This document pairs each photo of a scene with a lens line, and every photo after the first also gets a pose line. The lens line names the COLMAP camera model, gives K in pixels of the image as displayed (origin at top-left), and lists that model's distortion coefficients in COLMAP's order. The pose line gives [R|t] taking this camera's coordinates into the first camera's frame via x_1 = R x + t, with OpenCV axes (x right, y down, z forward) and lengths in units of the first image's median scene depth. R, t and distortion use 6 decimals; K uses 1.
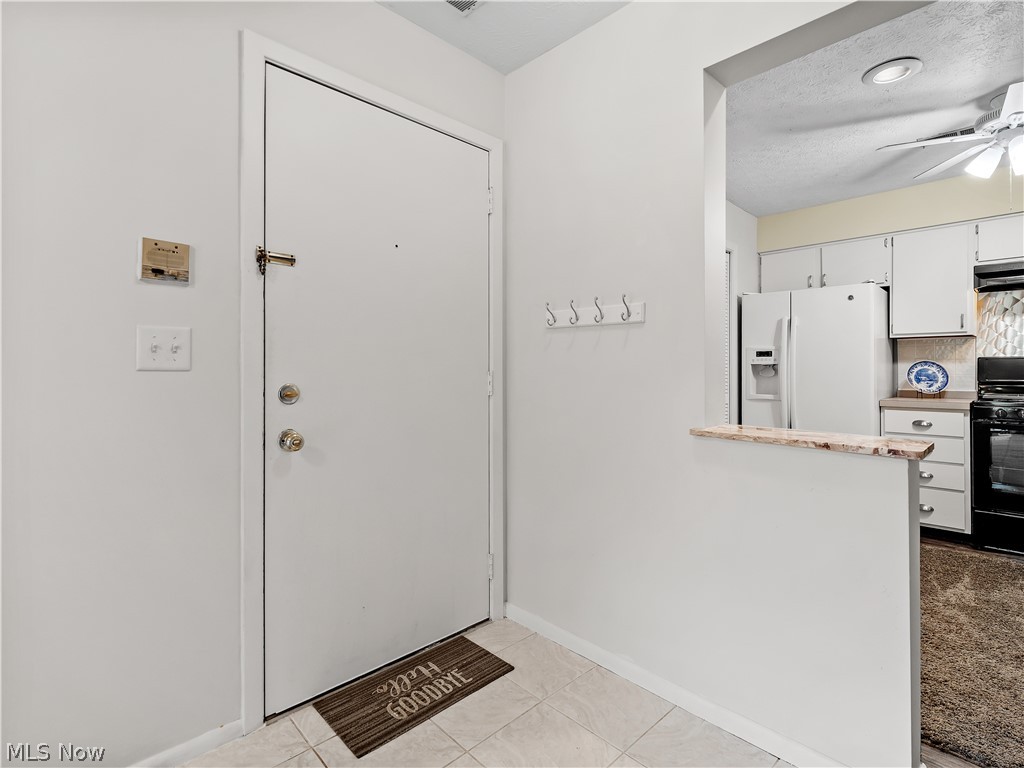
lens RADIAL K [[502.1, 0, 512.7], [0, 502.1, 374.0], [0, 0, 1]] dist [0.001624, -0.005643]
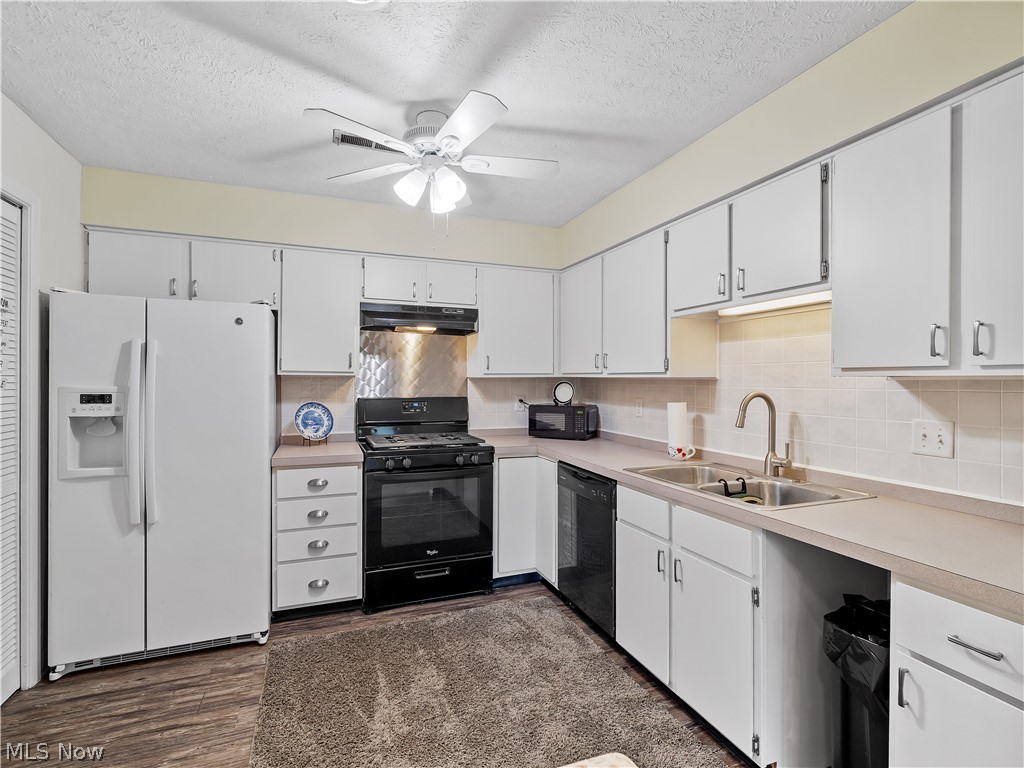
lens RADIAL K [[502.1, 0, 515.3], [0, 502.1, 377.6], [0, 0, 1]] dist [0.001624, -0.005643]
pose [[0.383923, 0.002663, 0.923361, 0.157496], [-0.001929, 0.999996, -0.002082, -0.067196], [-0.923363, -0.000982, 0.383927, 0.342844]]
